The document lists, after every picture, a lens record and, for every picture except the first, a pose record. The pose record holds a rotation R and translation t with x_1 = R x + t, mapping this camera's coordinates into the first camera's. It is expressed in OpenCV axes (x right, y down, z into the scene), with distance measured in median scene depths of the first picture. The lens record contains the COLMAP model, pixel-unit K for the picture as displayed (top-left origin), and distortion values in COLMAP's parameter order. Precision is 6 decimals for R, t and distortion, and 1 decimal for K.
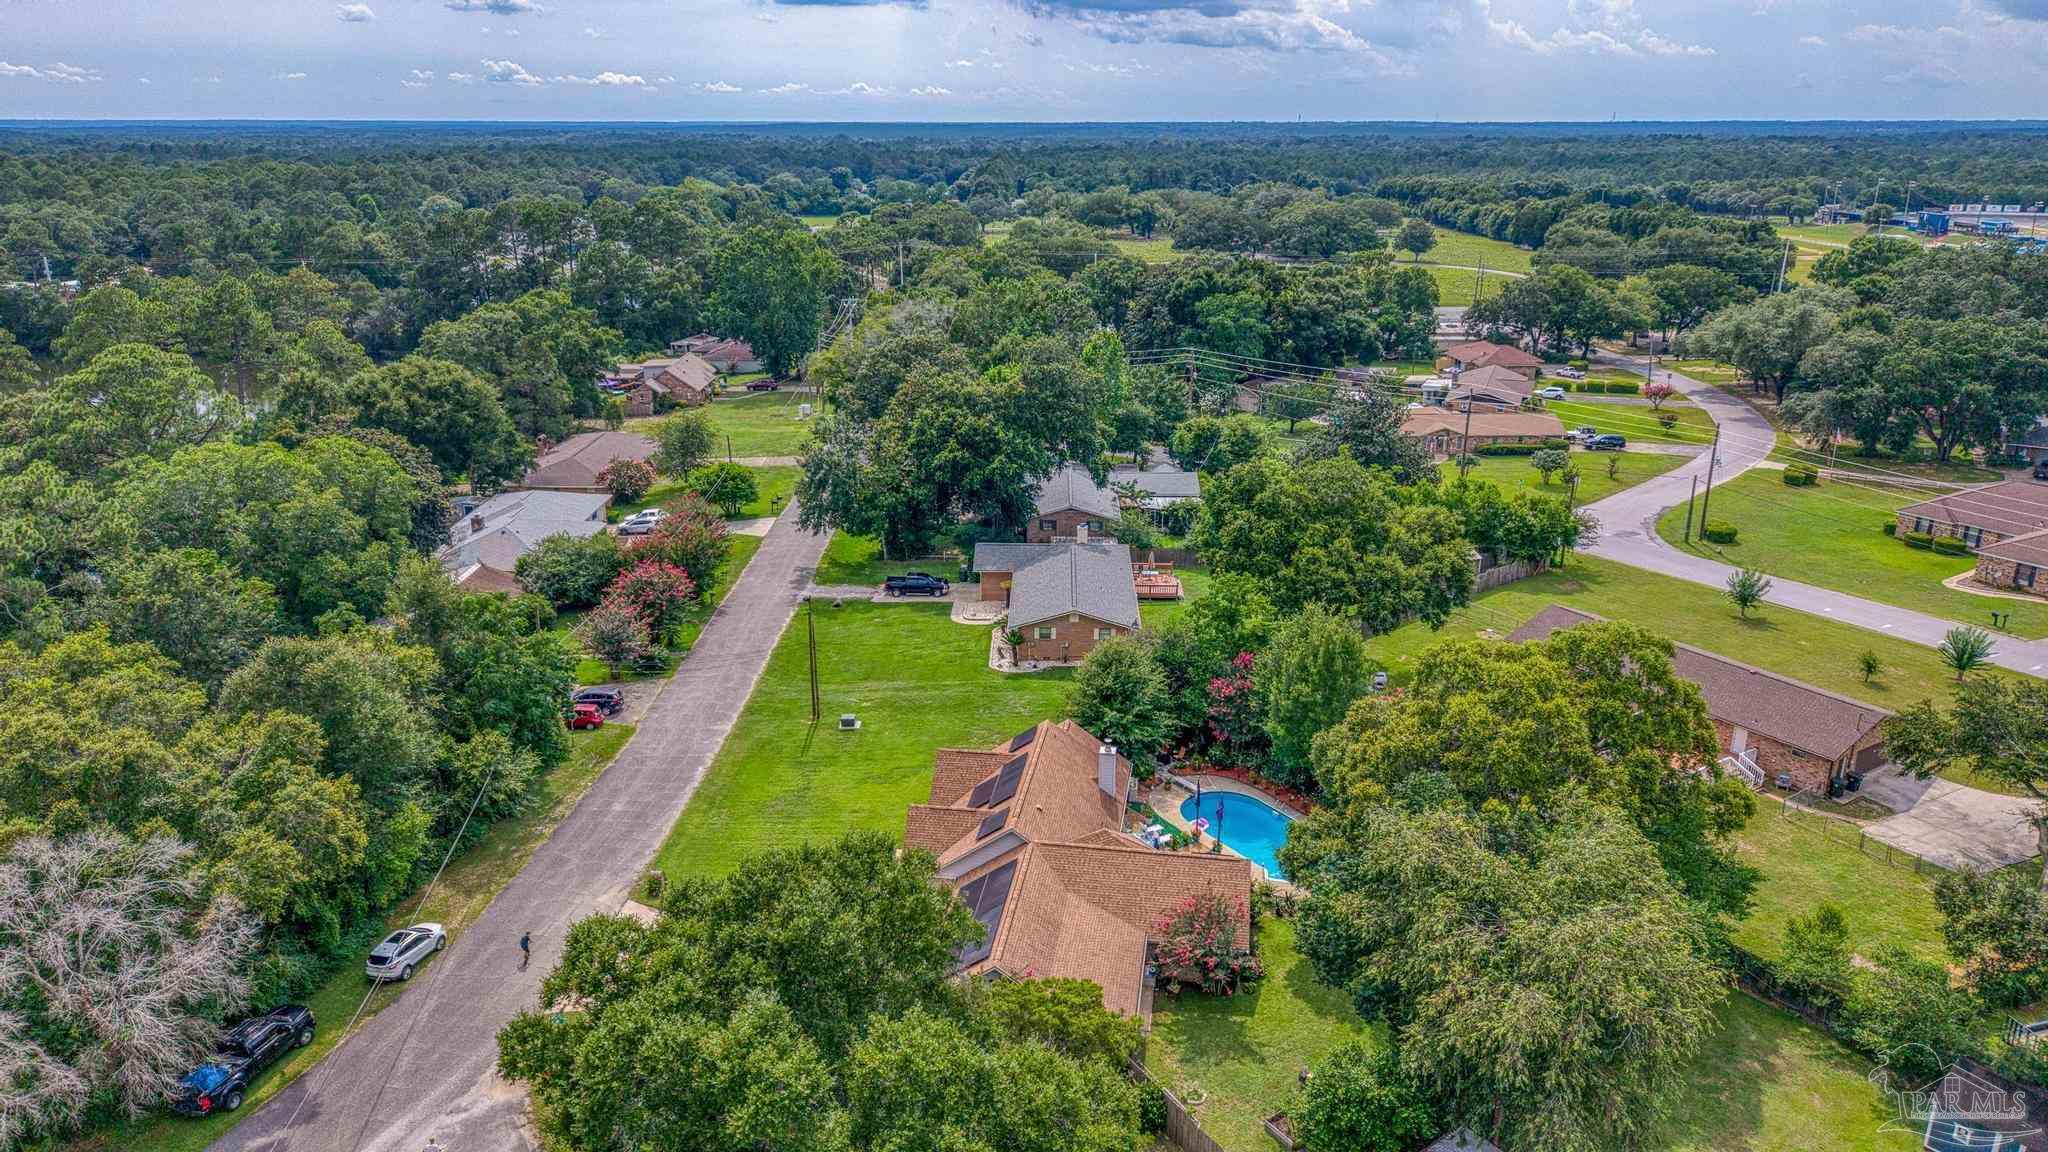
lens RADIAL K [[1385.0, 0, 1028.5], [0, 1385.0, 572.0], [0, 0, 1]] dist [0.027216, -0.033368]
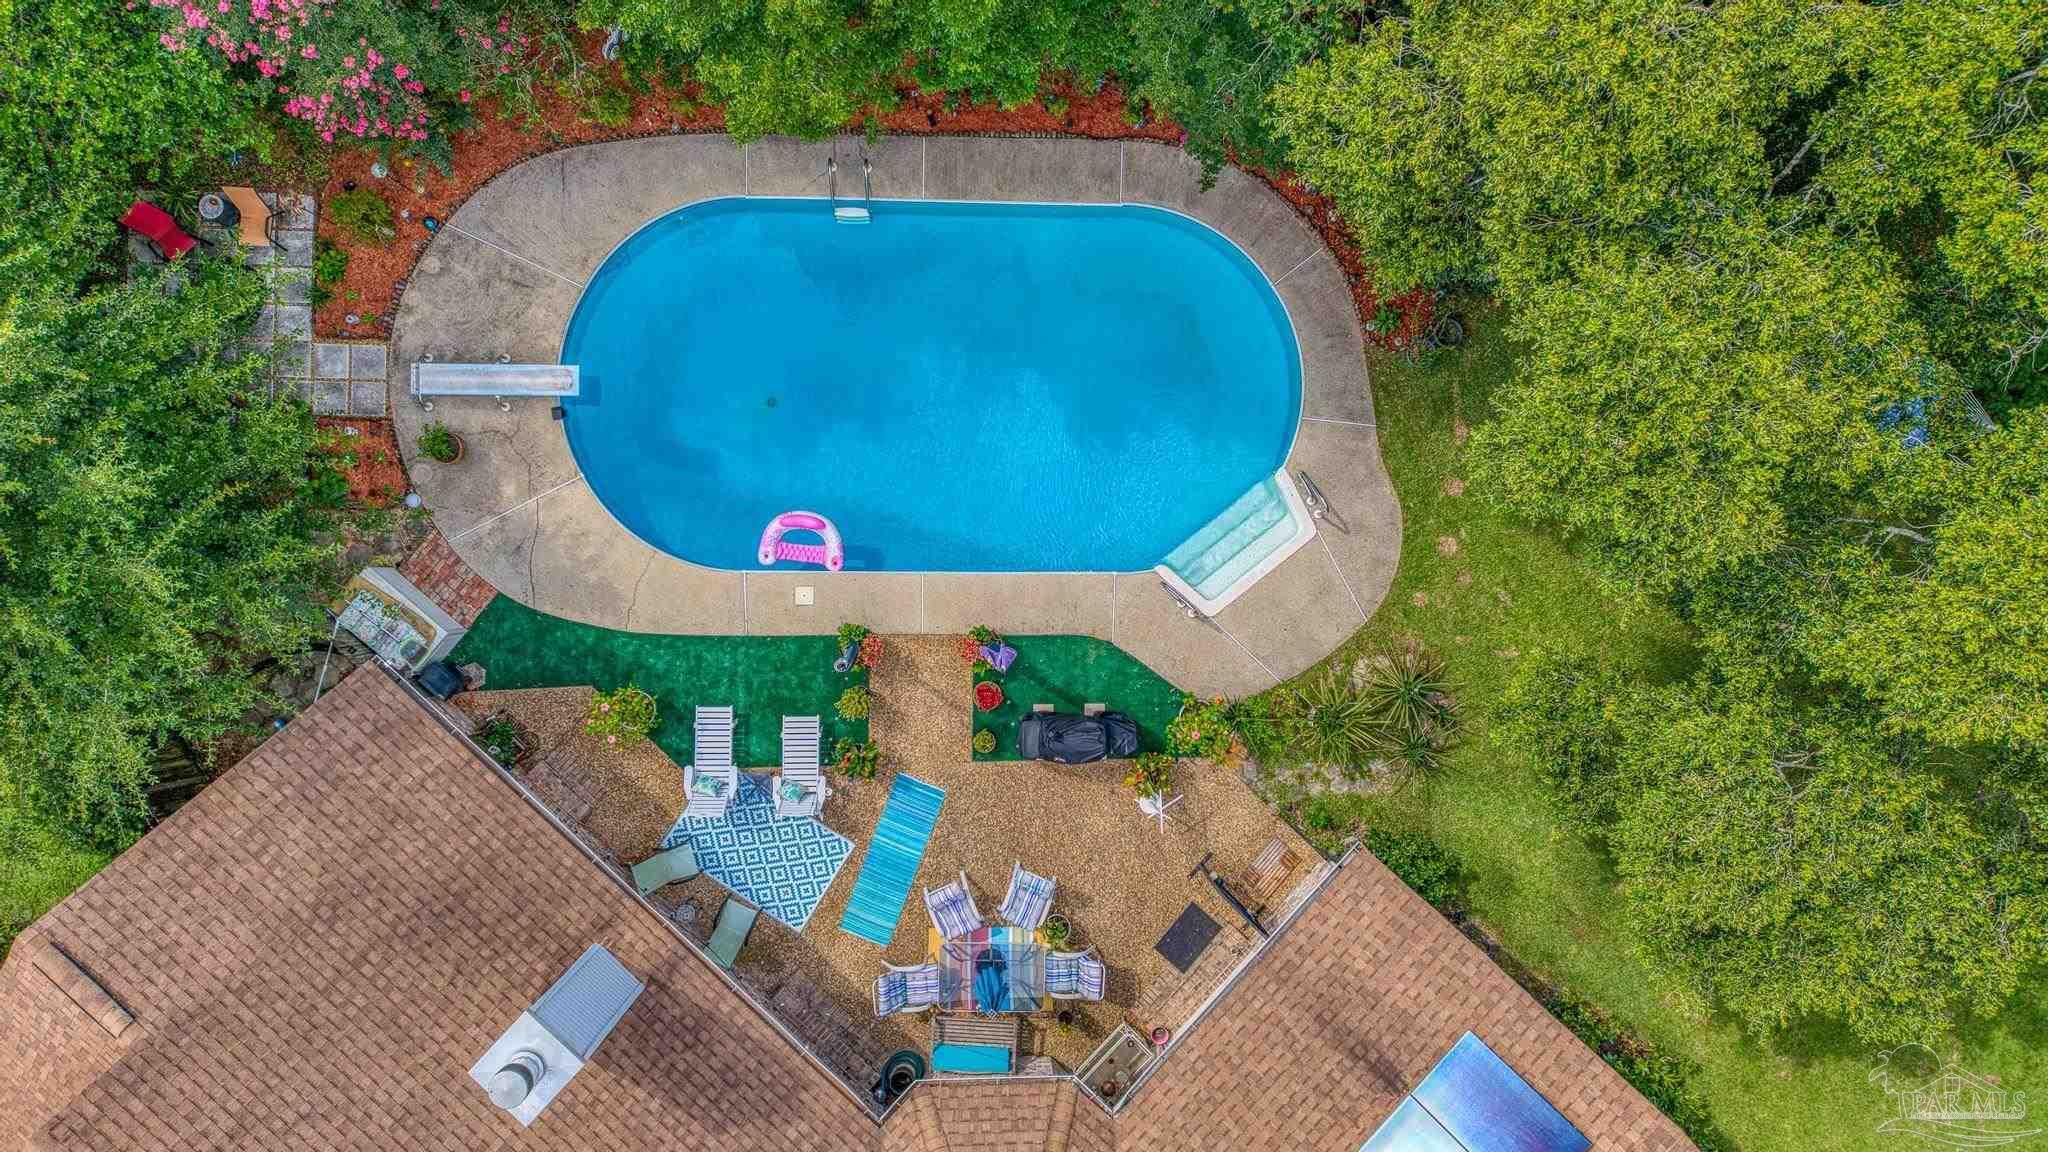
lens RADIAL K [[1385.0, 0, 1037.4], [0, 1385.0, 569.4], [0, 0, 1]] dist [0.027216, -0.033368]
pose [[0.564647, -0.824580, 0.035237, 0.128514], [0.214124, 0.187590, 0.958625, -0.043803], [-0.797072, -0.533740, 0.282484, 0.826493]]
